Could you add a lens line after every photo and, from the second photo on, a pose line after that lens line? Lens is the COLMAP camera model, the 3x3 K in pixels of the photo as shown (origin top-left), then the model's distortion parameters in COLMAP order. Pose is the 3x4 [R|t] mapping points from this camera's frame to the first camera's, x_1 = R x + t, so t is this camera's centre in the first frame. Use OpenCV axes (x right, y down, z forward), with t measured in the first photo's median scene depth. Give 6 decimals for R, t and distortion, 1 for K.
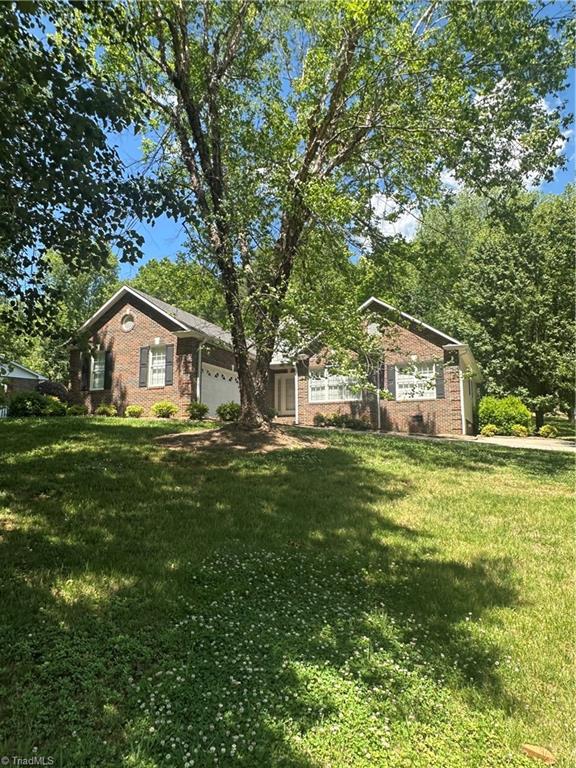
lens RADIAL K [[518.8, 0, 285.7], [0, 518.8, 384.8], [0, 0, 1]] dist [-0.004002, 0.000767]
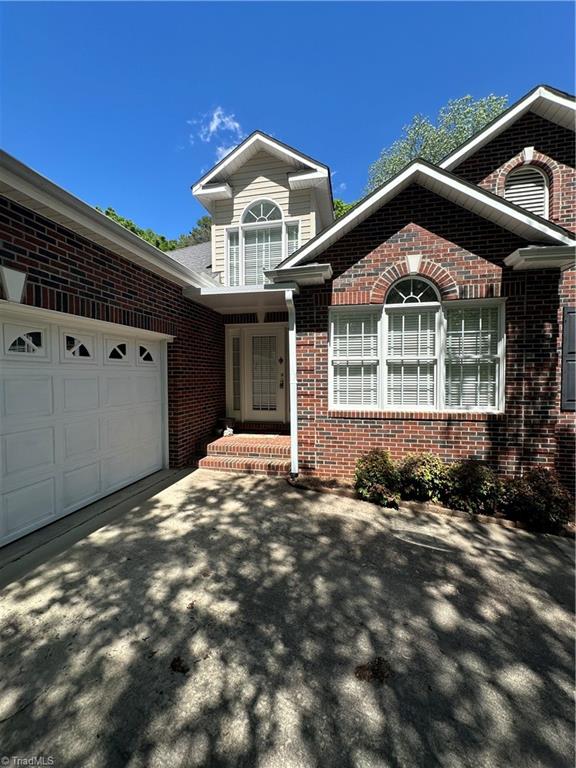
lens RADIAL K [[307.3, 0, 288.0], [0, 307.3, 384.0], [0, 0, 1]] dist [-0.003193, 0.000472]
pose [[0.980320, -0.012675, 0.197008, -0.023340], [-0.020357, 0.986127, 0.164742, -0.016580], [-0.196363, -0.165510, 0.966461, 0.803106]]
